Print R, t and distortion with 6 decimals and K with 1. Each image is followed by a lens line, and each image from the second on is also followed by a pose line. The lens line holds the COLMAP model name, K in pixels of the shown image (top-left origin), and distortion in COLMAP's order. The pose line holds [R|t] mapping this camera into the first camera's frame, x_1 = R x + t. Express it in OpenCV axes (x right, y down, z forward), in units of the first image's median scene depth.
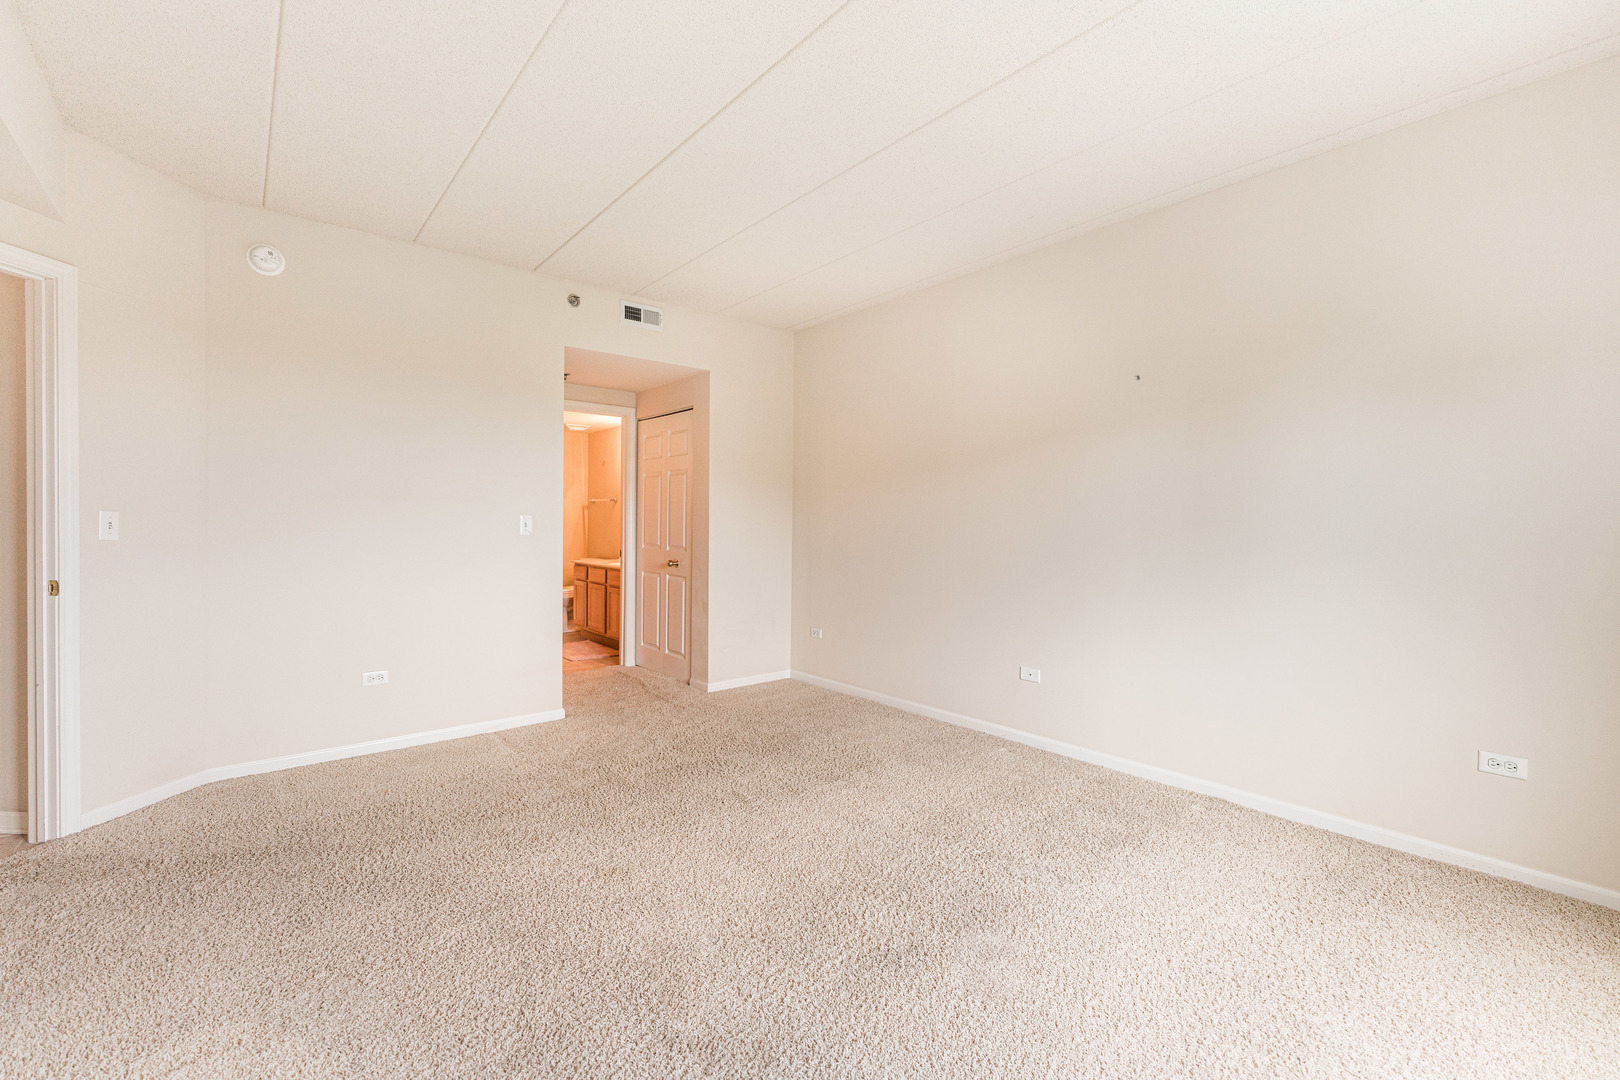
lens RADIAL K [[664.6, 0, 810.4], [0, 664.6, 531.6], [0, 0, 1]] dist [0.001406, 0.000186]
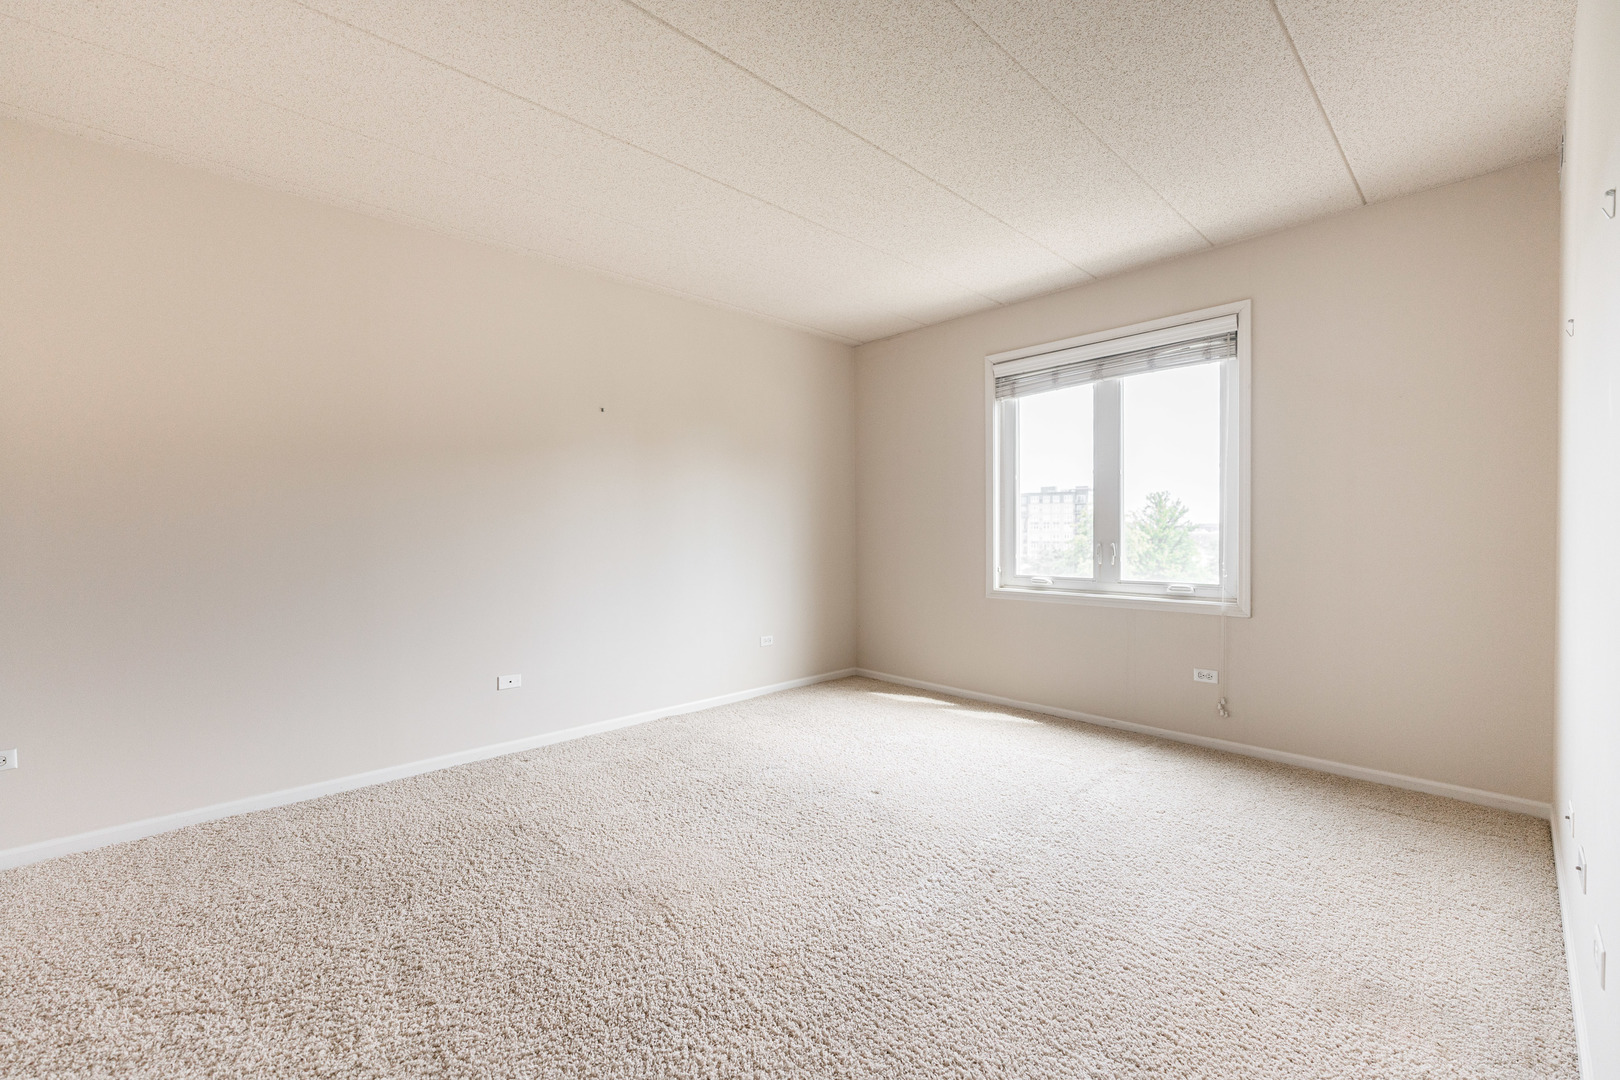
lens RADIAL K [[664.6, 0, 811.2], [0, 664.6, 534.1], [0, 0, 1]] dist [0.001406, 0.000186]
pose [[-0.040525, -0.021979, 0.998937, -0.677282], [0.013427, 0.999656, 0.022539, -0.017486], [-0.999088, 0.014326, -0.040216, 0.609647]]
